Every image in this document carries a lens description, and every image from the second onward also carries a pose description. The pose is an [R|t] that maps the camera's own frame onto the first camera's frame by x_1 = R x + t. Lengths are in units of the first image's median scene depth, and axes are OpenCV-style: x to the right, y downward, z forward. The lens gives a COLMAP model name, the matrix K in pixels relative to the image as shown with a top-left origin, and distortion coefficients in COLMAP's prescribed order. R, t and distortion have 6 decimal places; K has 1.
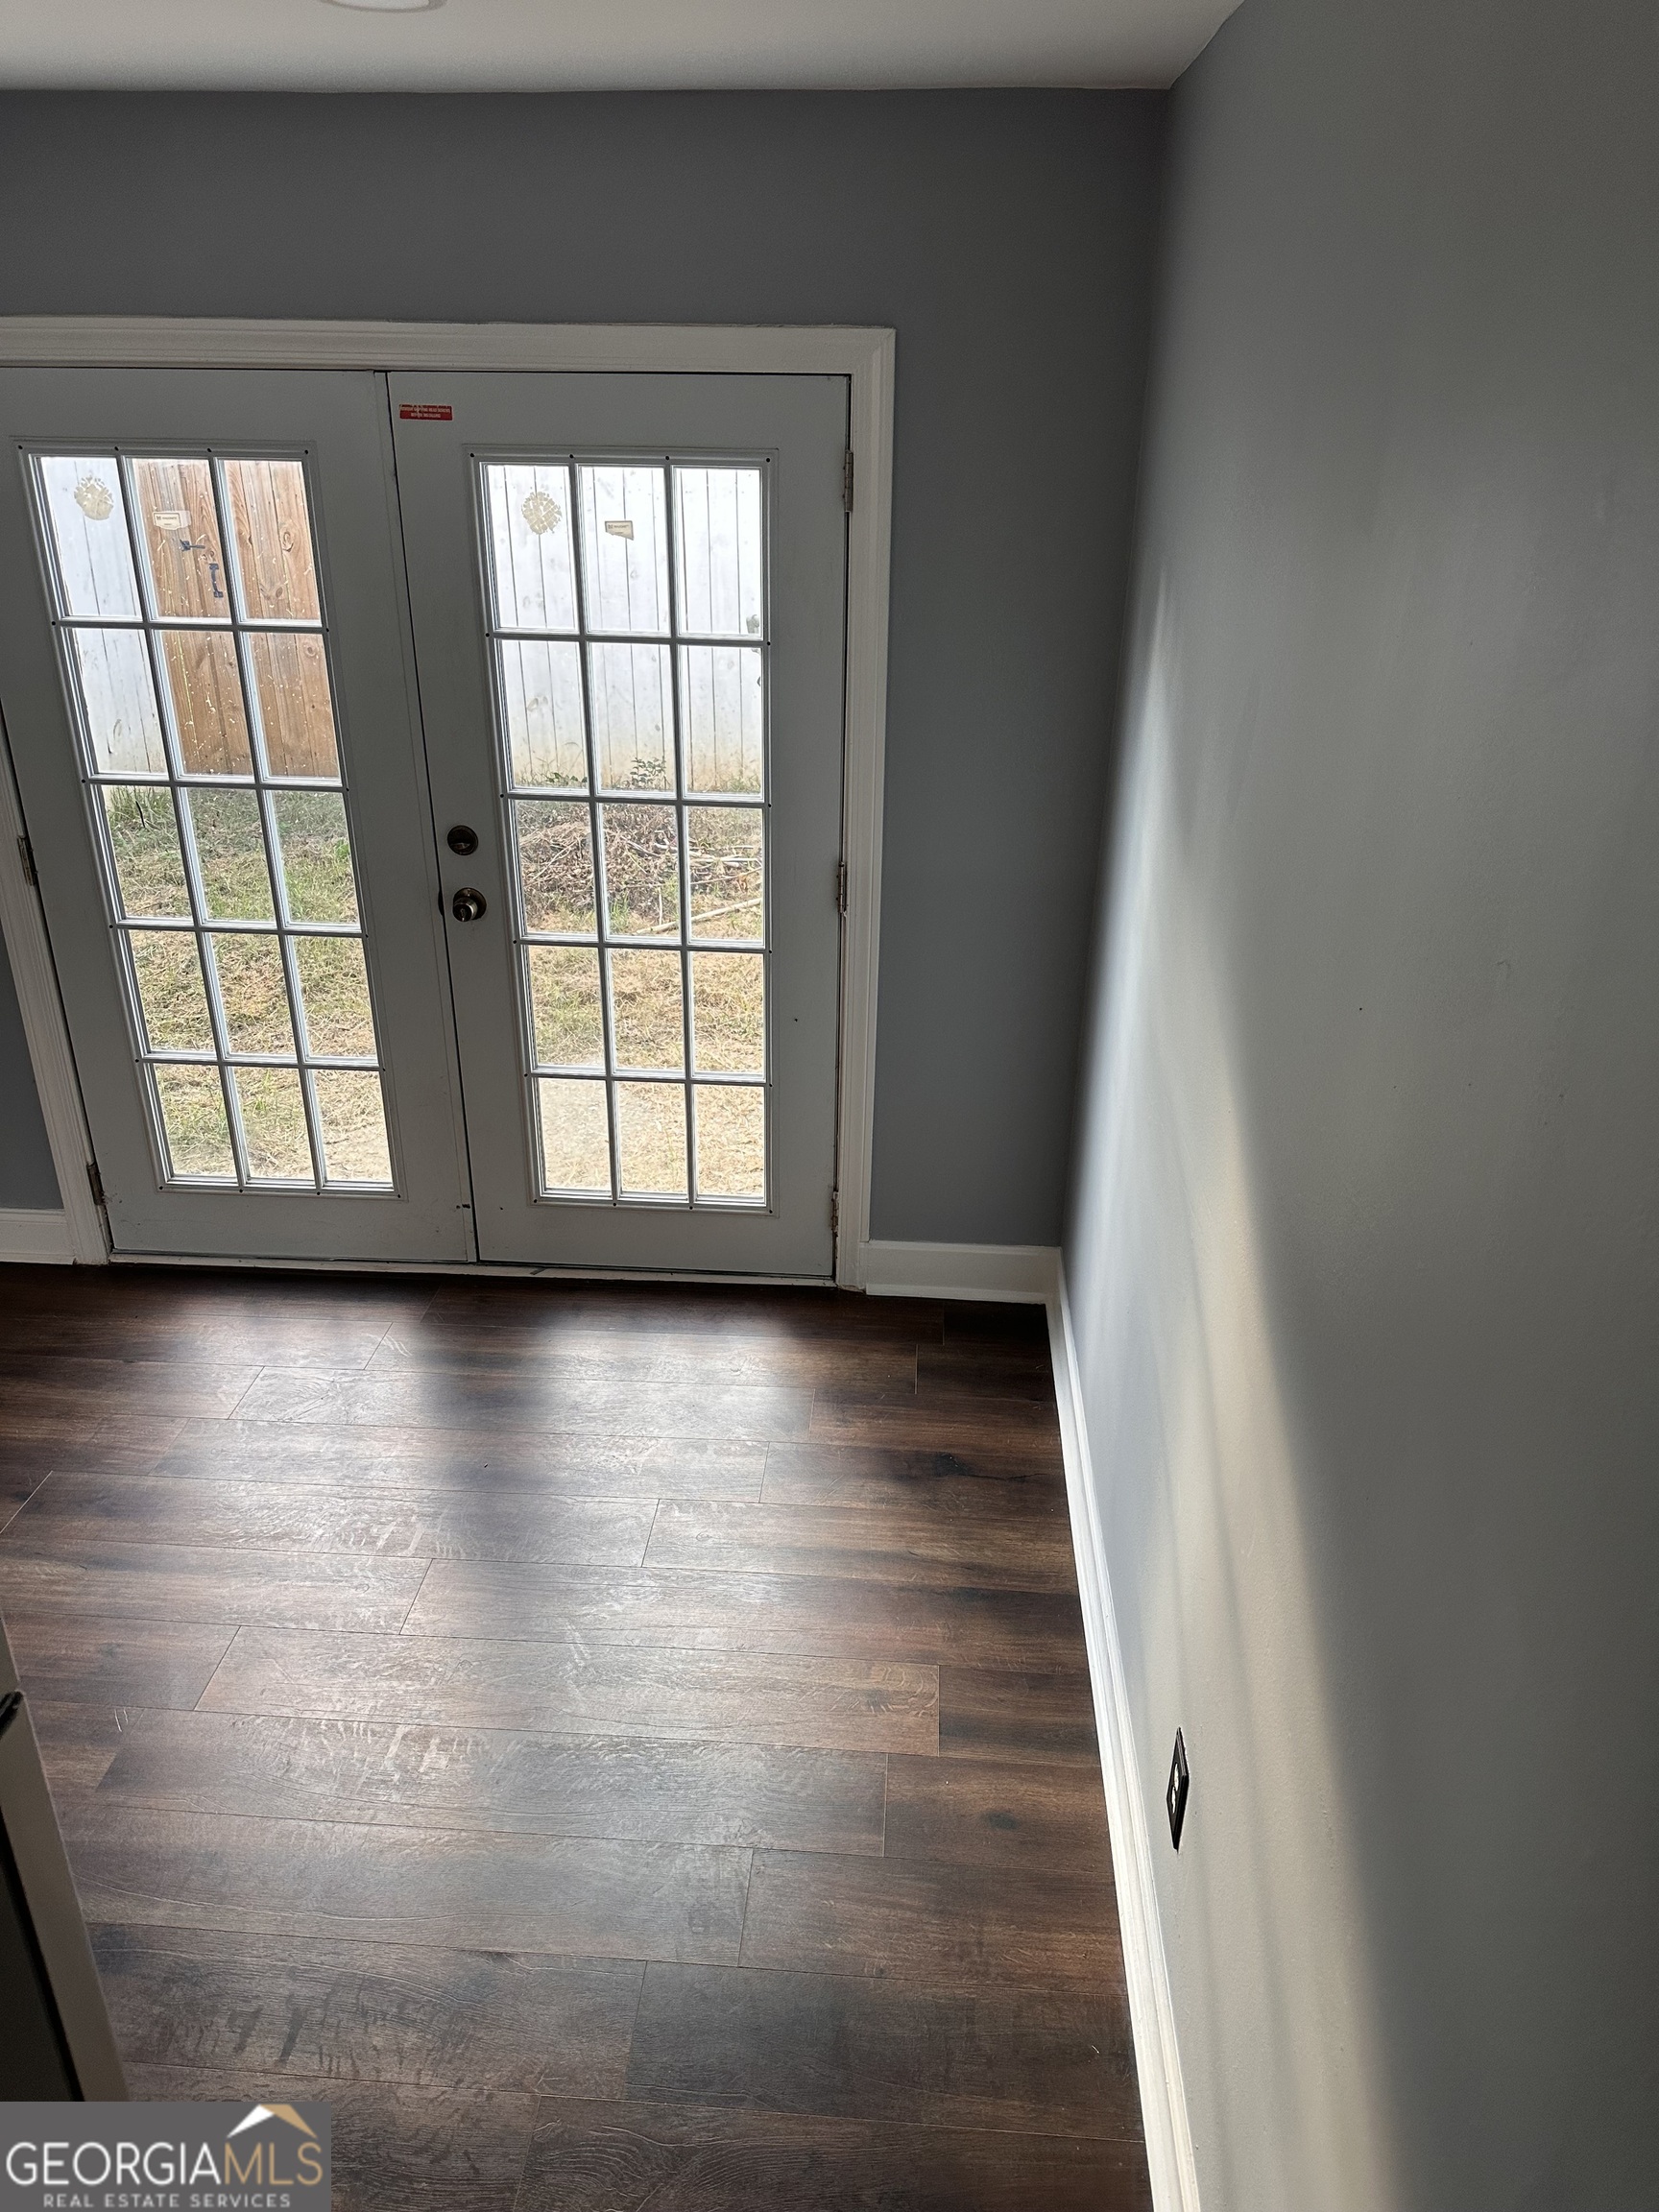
lens RADIAL K [[1588.8, 0, 829.5], [0, 1588.8, 1106.0], [0, 0, 1]] dist [0.139310, -0.181082]
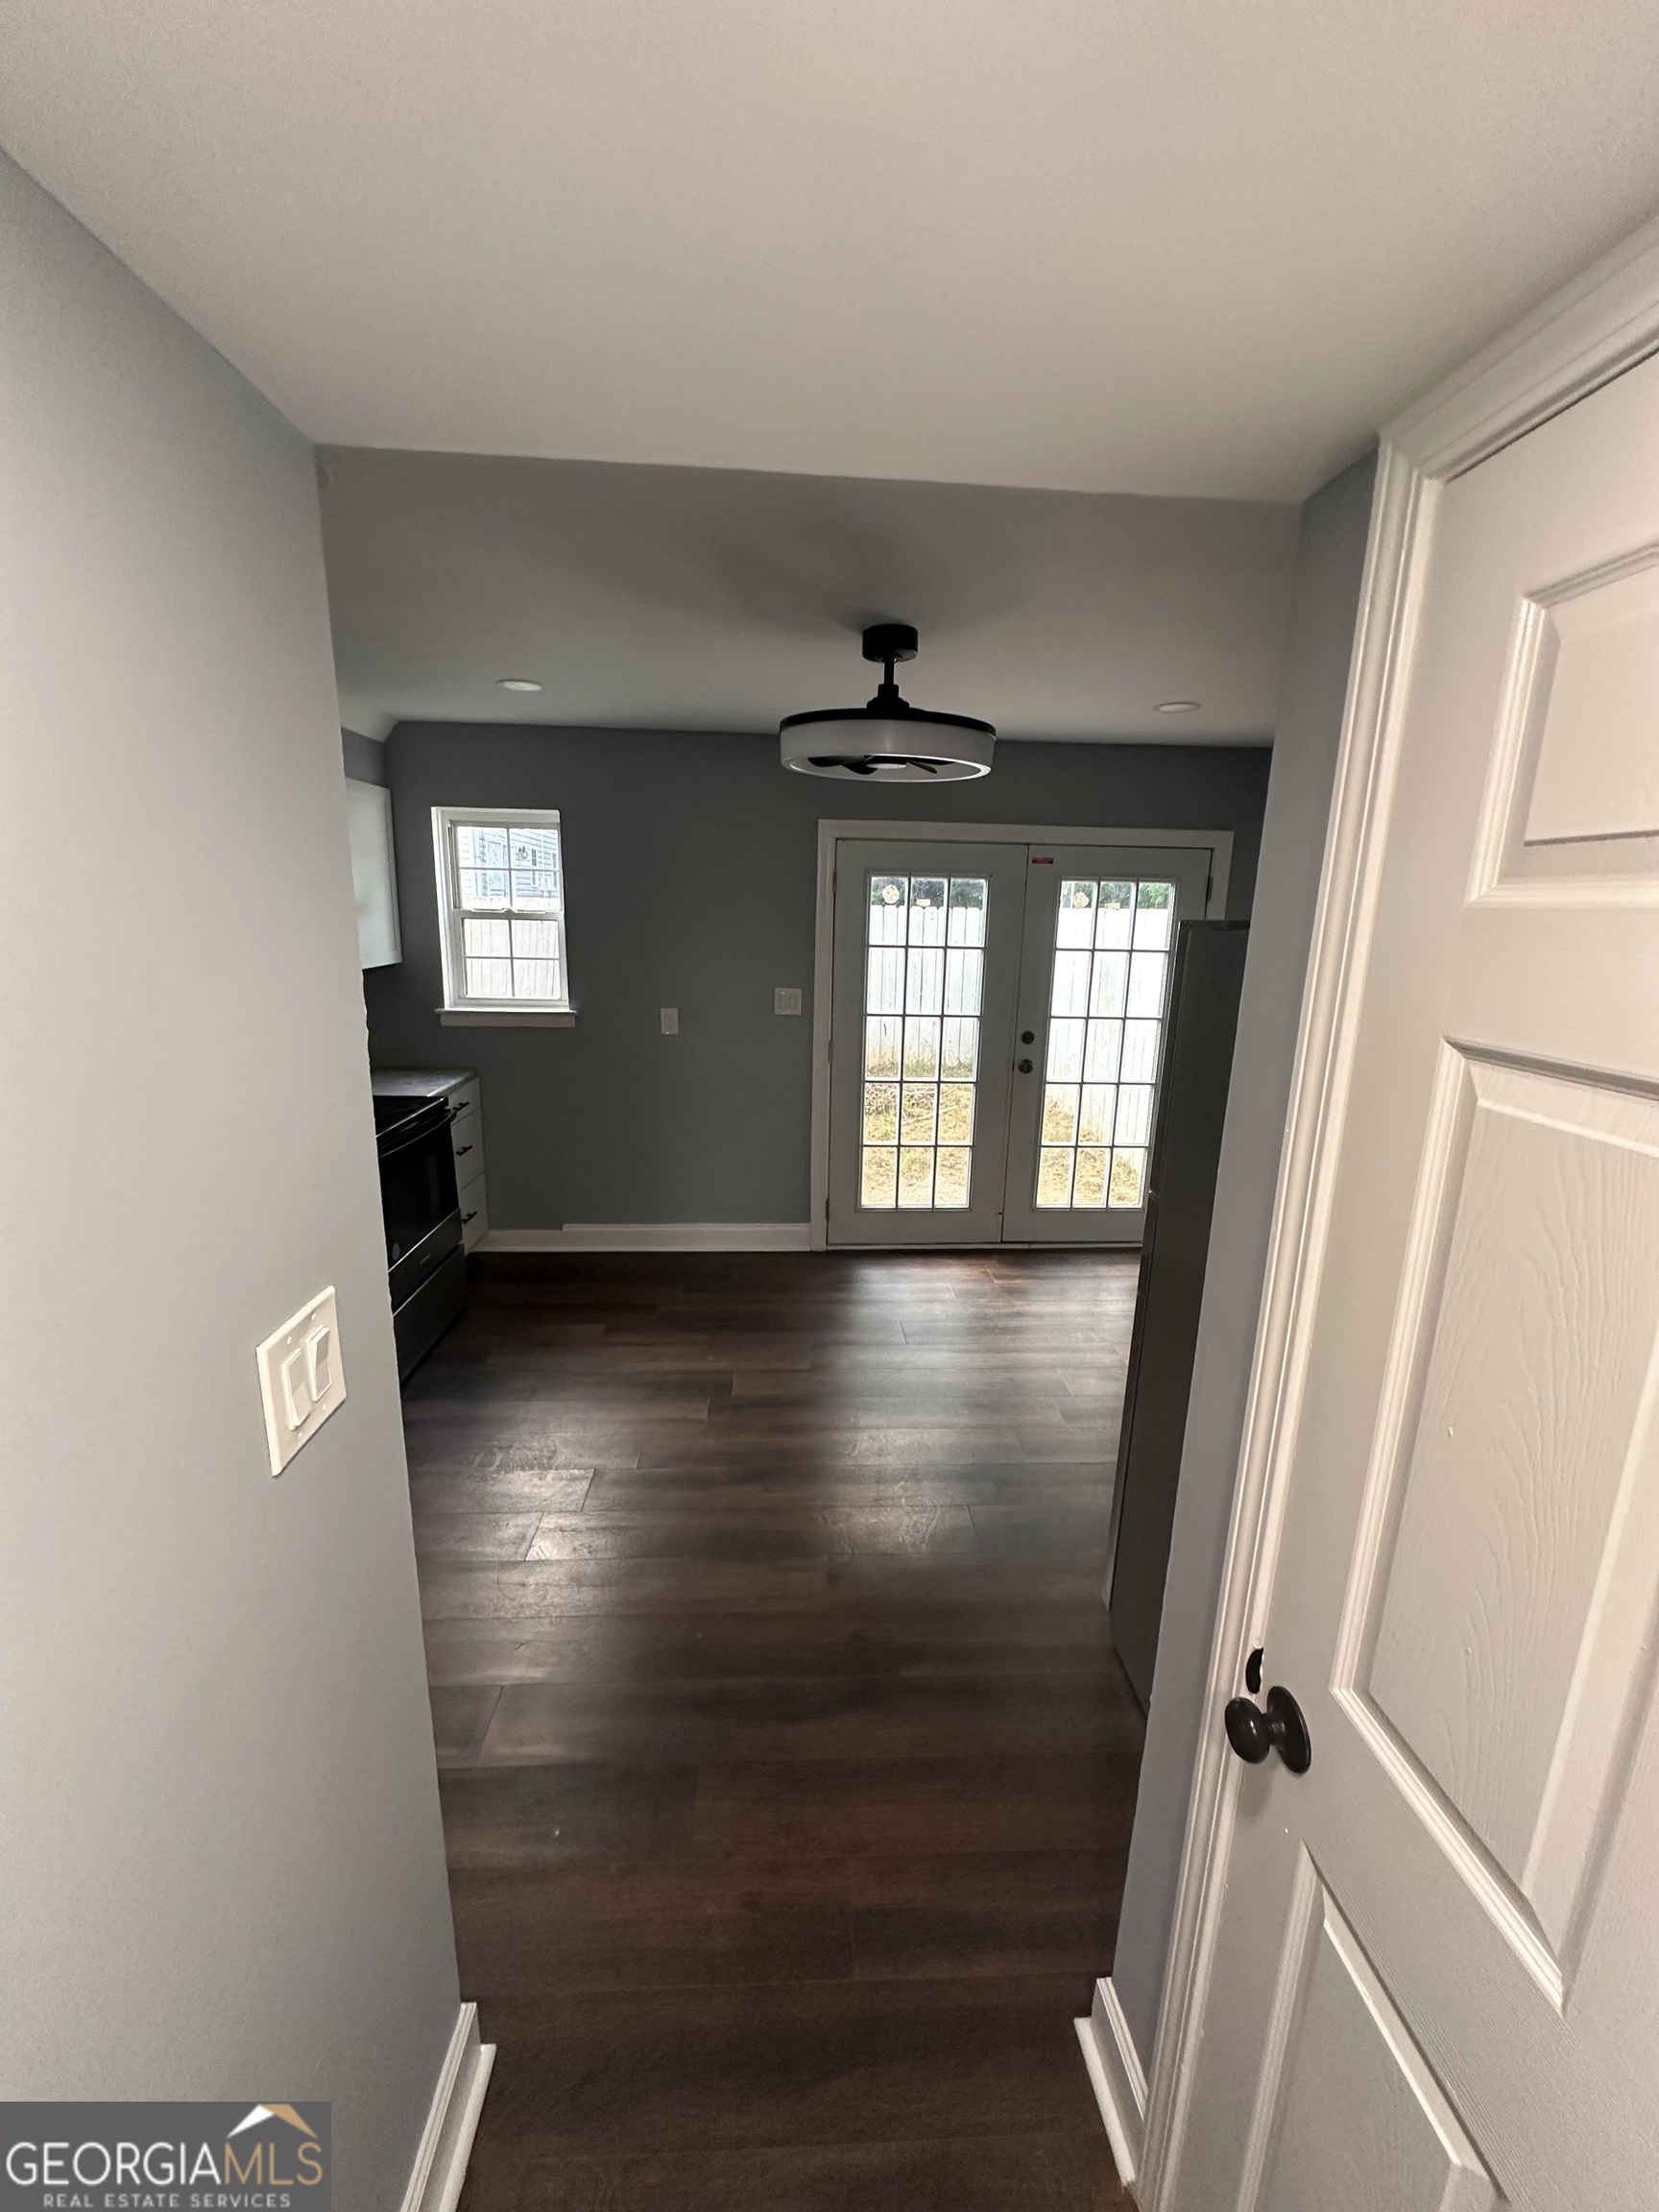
lens RADIAL K [[892.4, 0, 835.1], [0, 892.4, 1100.8], [0, 0, 1]] dist [-0.008520, -0.000163]
pose [[0.990493, -0.013832, 0.136865, -0.653359], [0.042123, 0.977635, -0.206045, 0.162454], [-0.130954, 0.209852, 0.968924, -0.149448]]
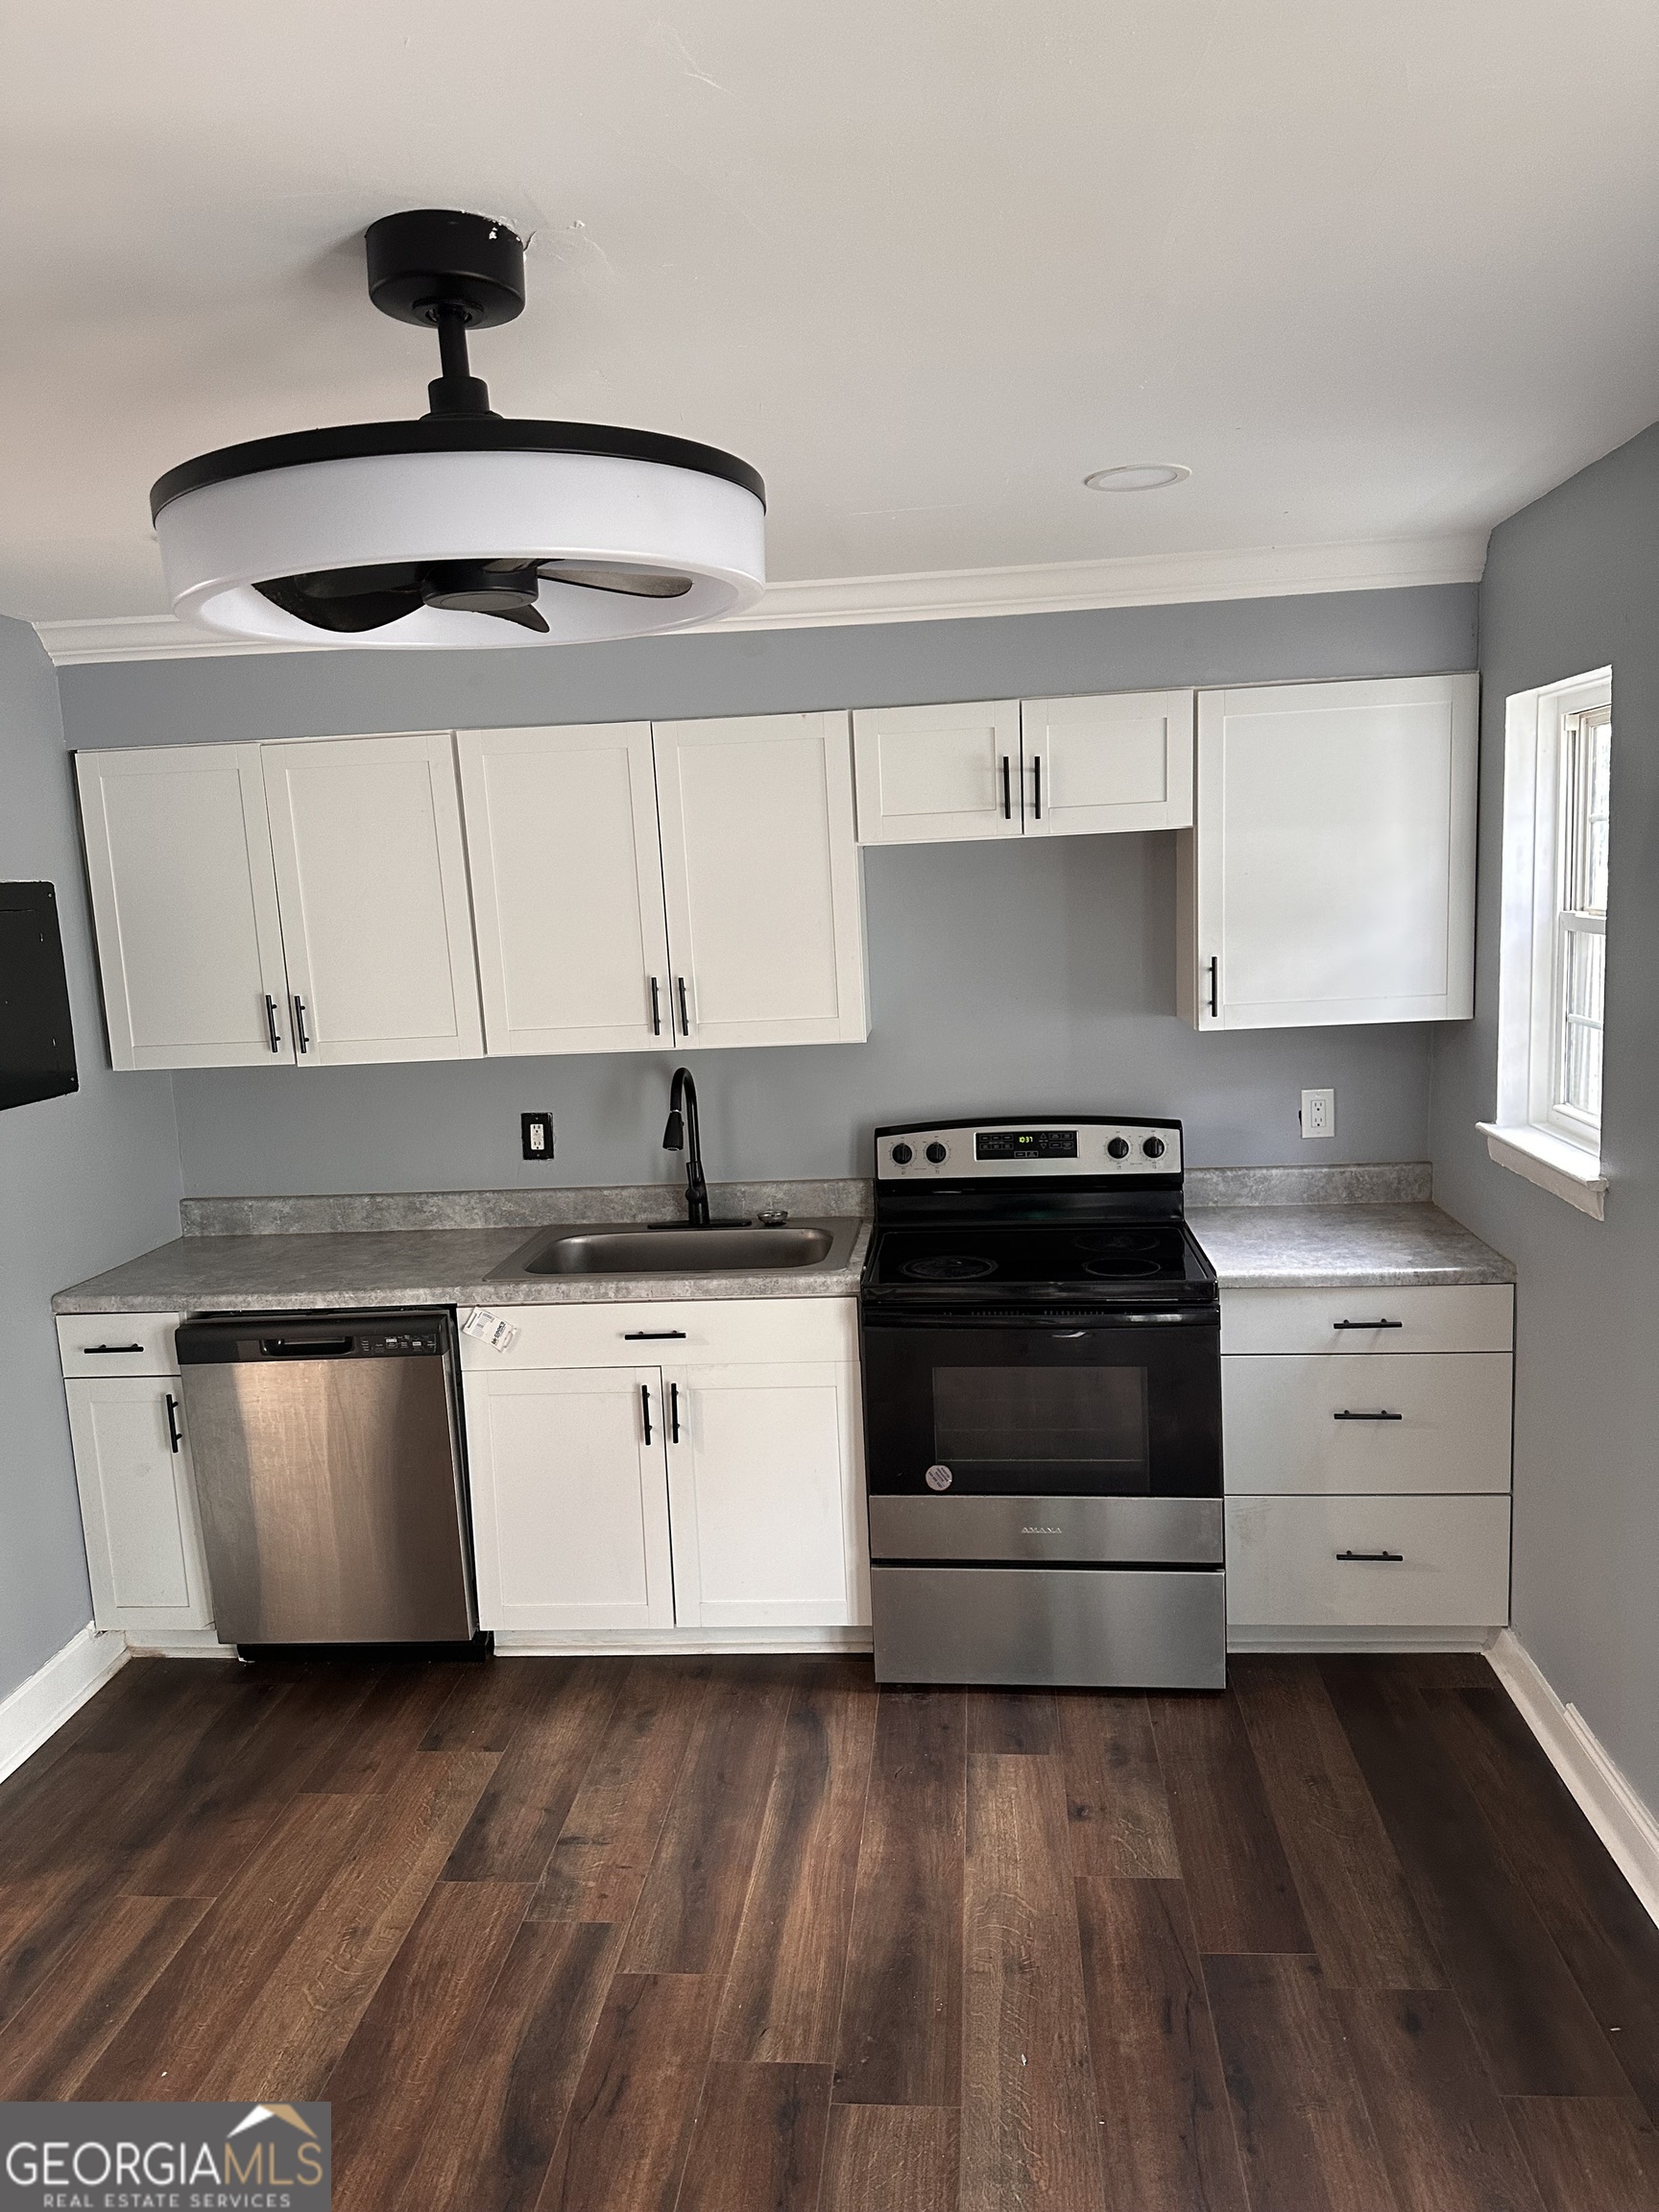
lens RADIAL K [[1588.8, 0, 829.5], [0, 1588.8, 1106.0], [0, 0, 1]] dist [0.139310, -0.181082]
pose [[-0.015266, 0.144332, -0.989412, -0.027362], [-0.375202, 0.916391, 0.139469, -0.209778], [0.926817, 0.373358, 0.040164, 0.596799]]
